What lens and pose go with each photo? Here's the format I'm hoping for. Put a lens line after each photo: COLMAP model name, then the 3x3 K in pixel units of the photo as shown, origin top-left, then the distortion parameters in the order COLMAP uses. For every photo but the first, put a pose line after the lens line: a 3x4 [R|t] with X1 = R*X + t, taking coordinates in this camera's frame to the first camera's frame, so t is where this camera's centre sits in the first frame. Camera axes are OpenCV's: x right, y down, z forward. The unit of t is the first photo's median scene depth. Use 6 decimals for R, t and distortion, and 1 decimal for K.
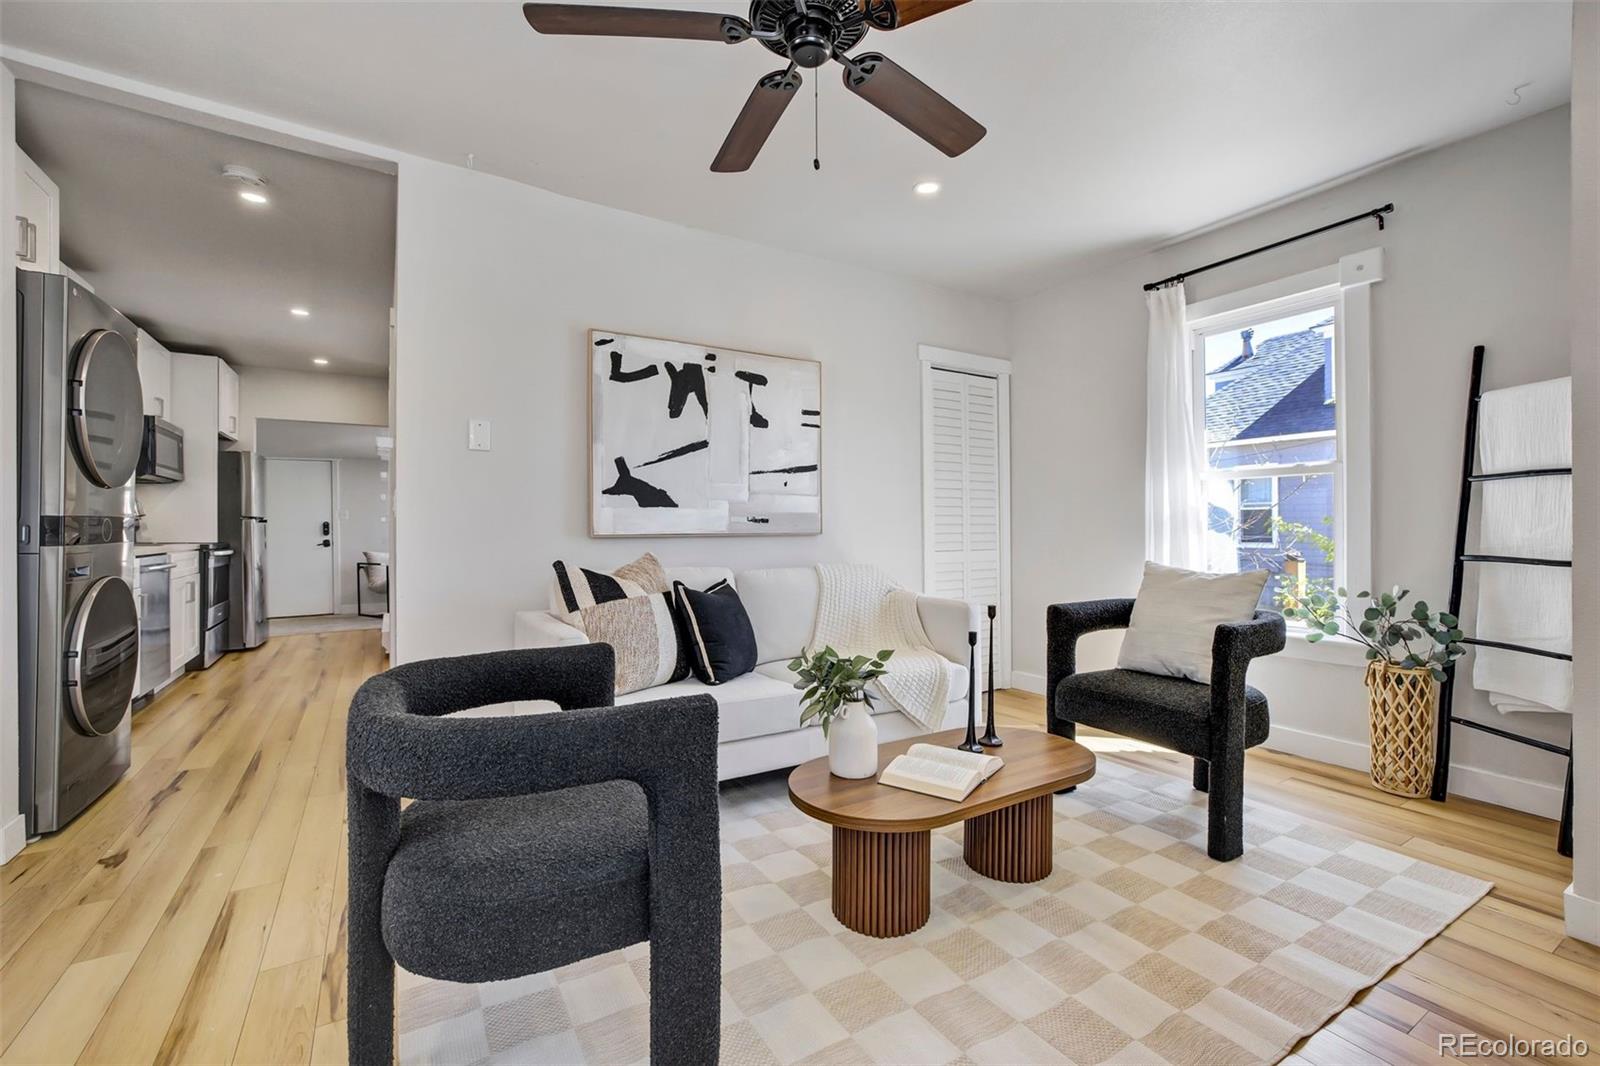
lens RADIAL K [[681.7, 0, 795.6], [0, 681.7, 526.5], [0, 0, 1]] dist [-0.034214, 0.015957]
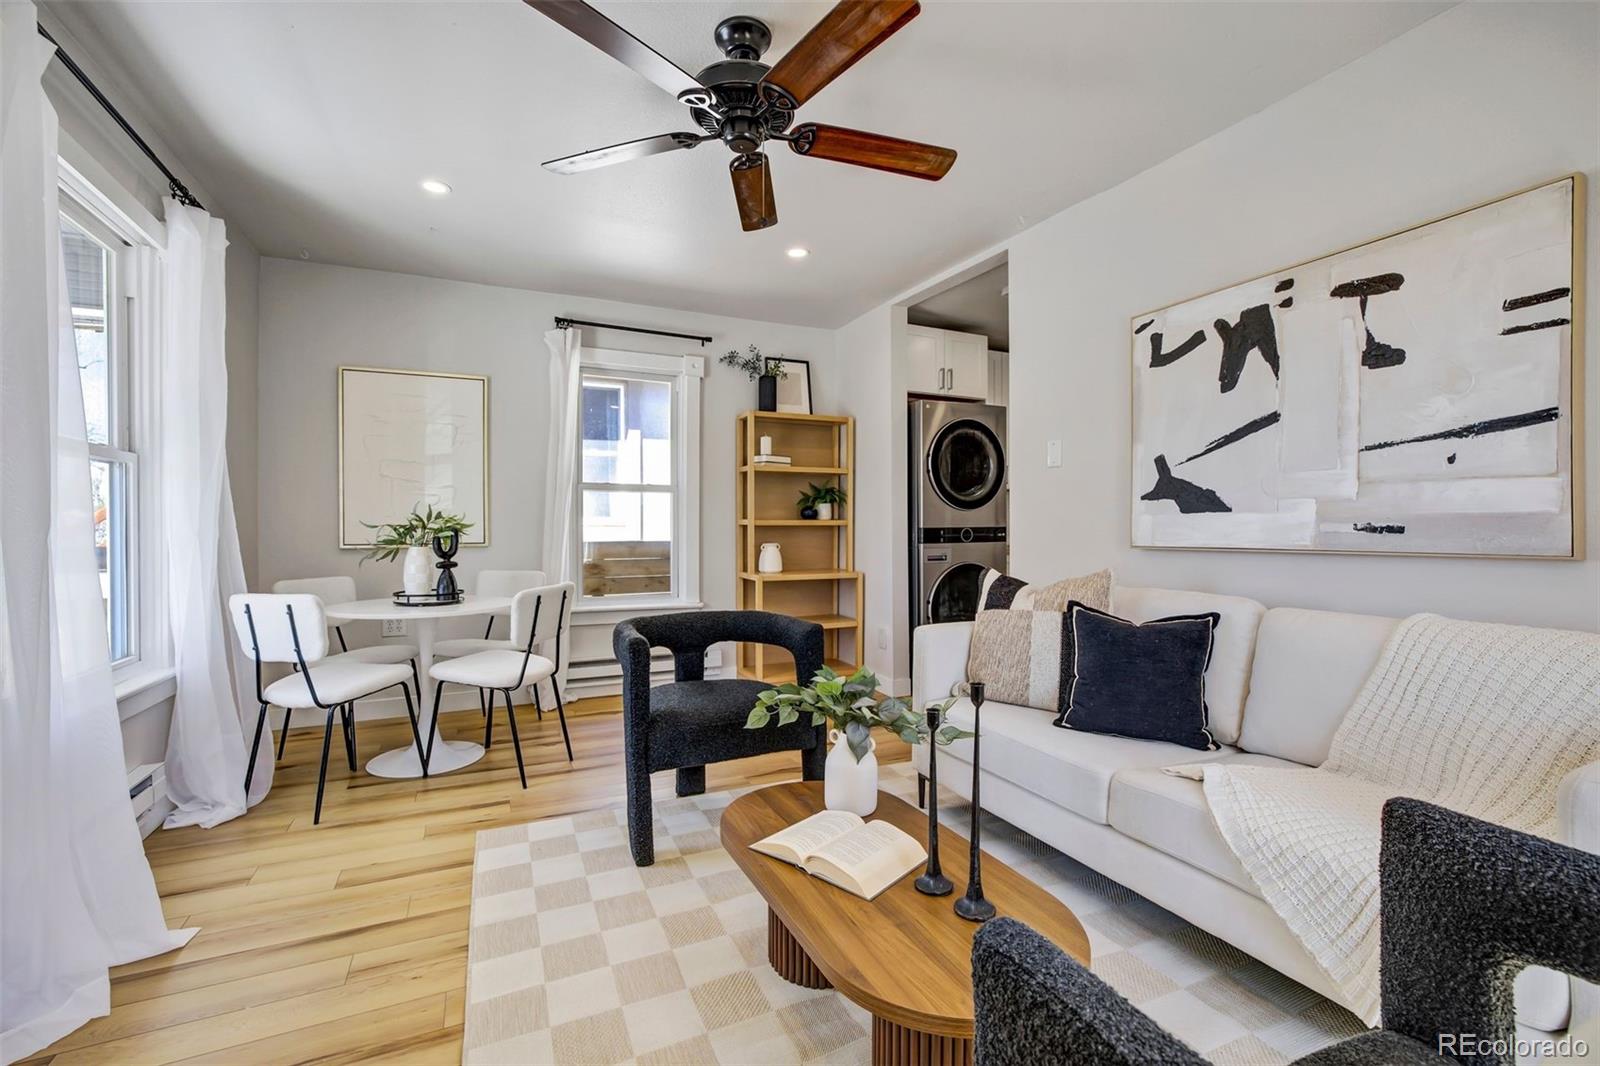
lens RADIAL K [[681.7, 0, 795.6], [0, 681.7, 526.5], [0, 0, 1]] dist [-0.034214, 0.015957]
pose [[-0.108965, -0.000091, -0.994046, 0.602285], [0.002516, 0.999997, -0.000368, -0.013100], [0.994042, -0.002541, -0.108965, 0.610576]]
